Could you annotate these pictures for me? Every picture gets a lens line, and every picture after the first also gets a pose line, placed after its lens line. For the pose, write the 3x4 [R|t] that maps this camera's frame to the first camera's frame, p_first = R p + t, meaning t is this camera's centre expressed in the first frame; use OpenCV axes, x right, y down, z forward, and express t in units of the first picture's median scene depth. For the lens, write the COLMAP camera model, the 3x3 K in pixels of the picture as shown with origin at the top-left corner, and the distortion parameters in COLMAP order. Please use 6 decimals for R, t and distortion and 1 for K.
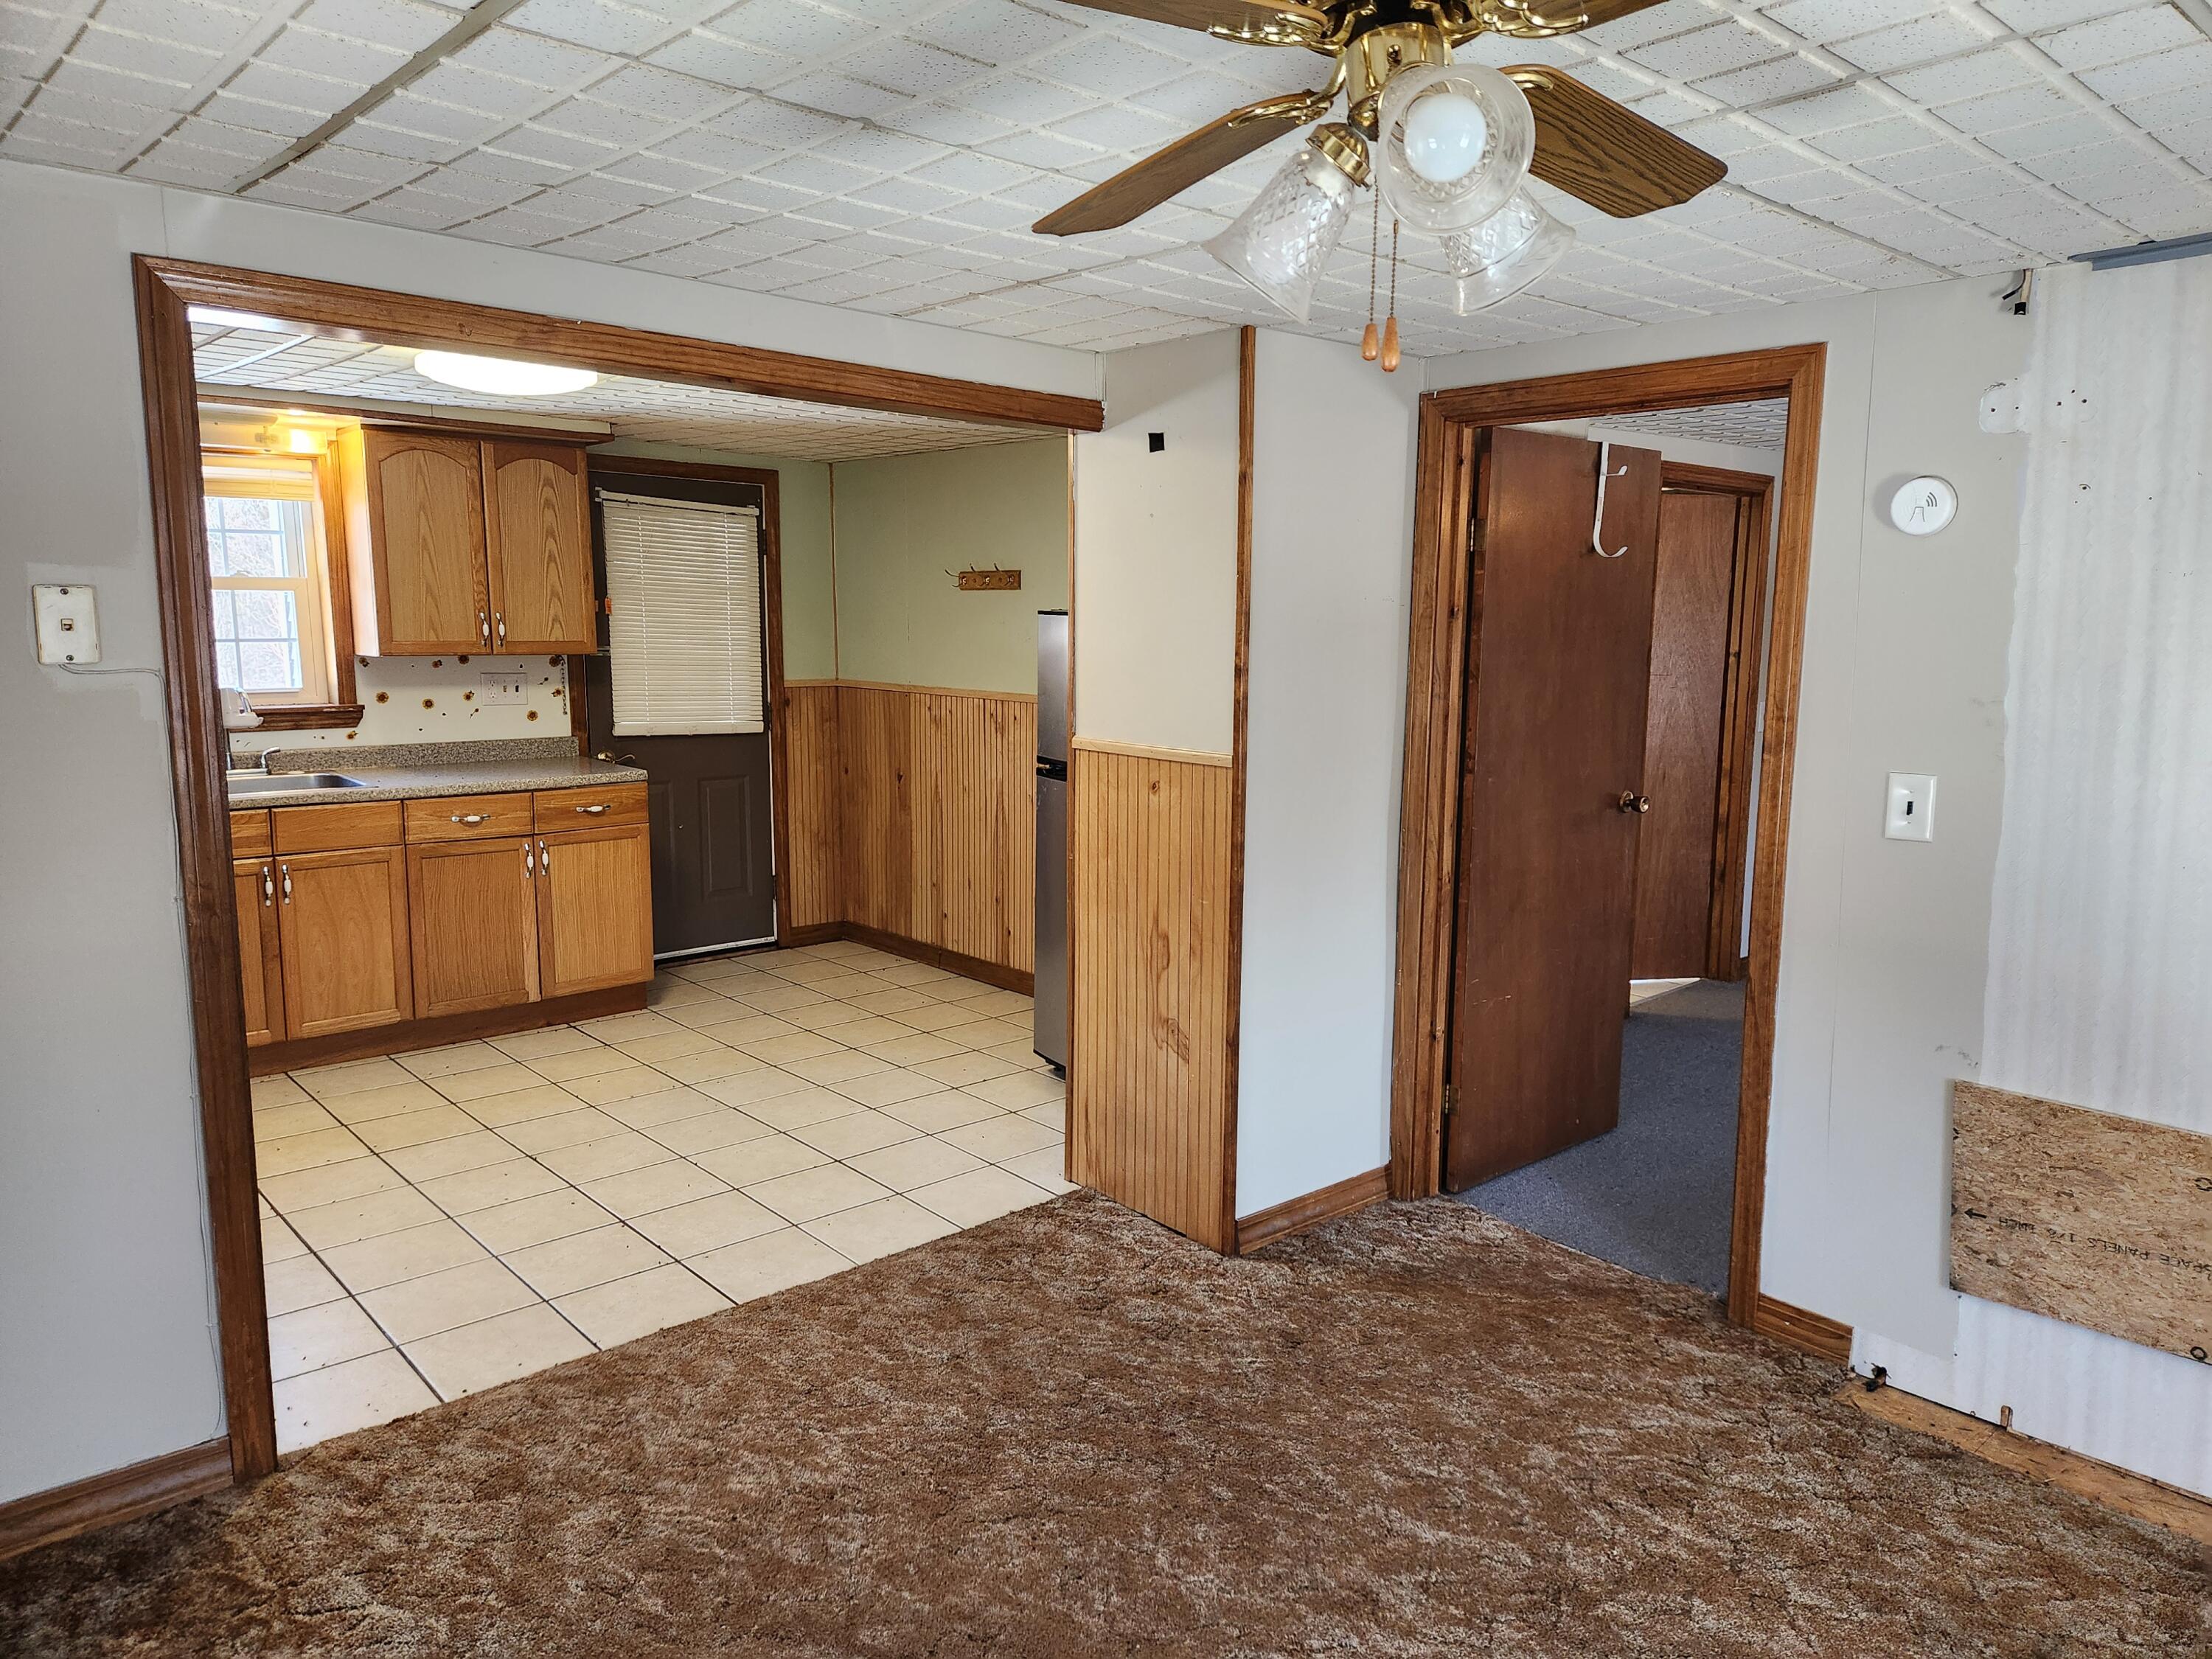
lens RADIAL K [[1494.8, 0, 1144.3], [0, 1494.8, 827.2], [0, 0, 1]] dist [0.071194, -0.095028]
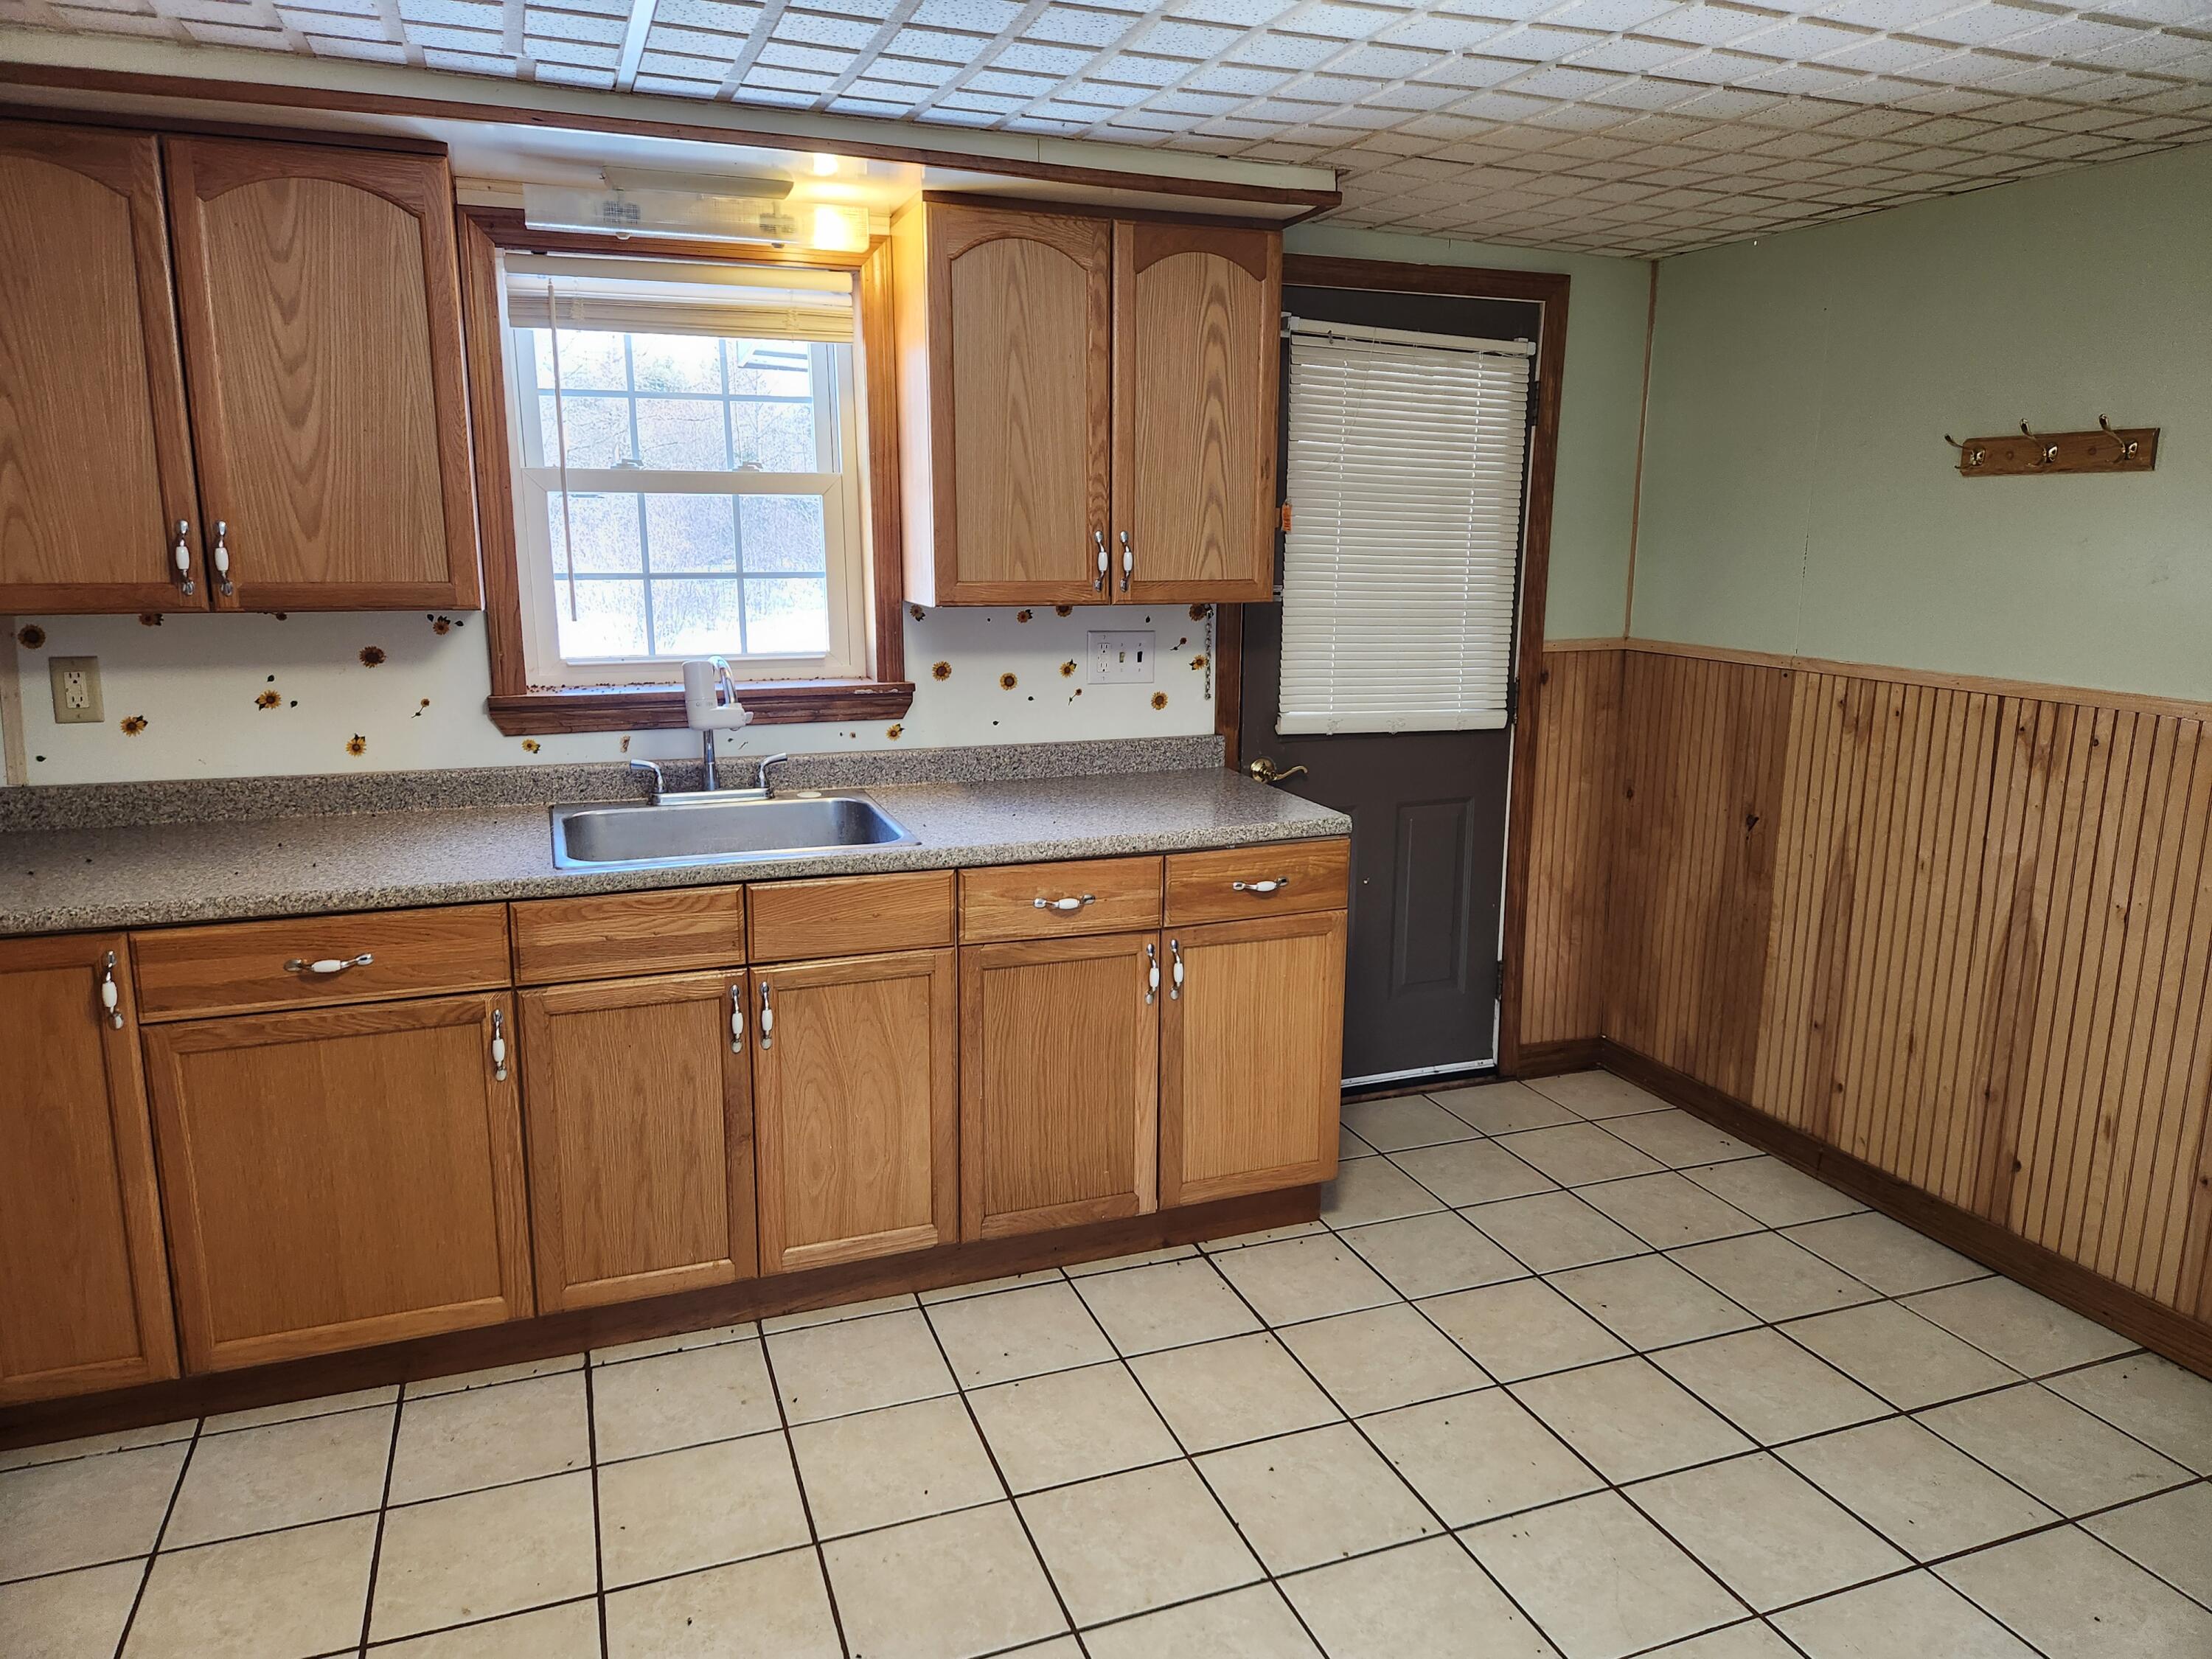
lens RADIAL K [[1483.5, 0, 1100.6], [0, 1483.5, 841.1], [0, 0, 1]] dist [0.095865, -0.087550]
pose [[0.926545, 0.077129, -0.368193, -0.213092], [-0.052140, 0.995639, 0.077356, -0.066342], [0.372553, -0.052476, 0.926526, 0.454426]]
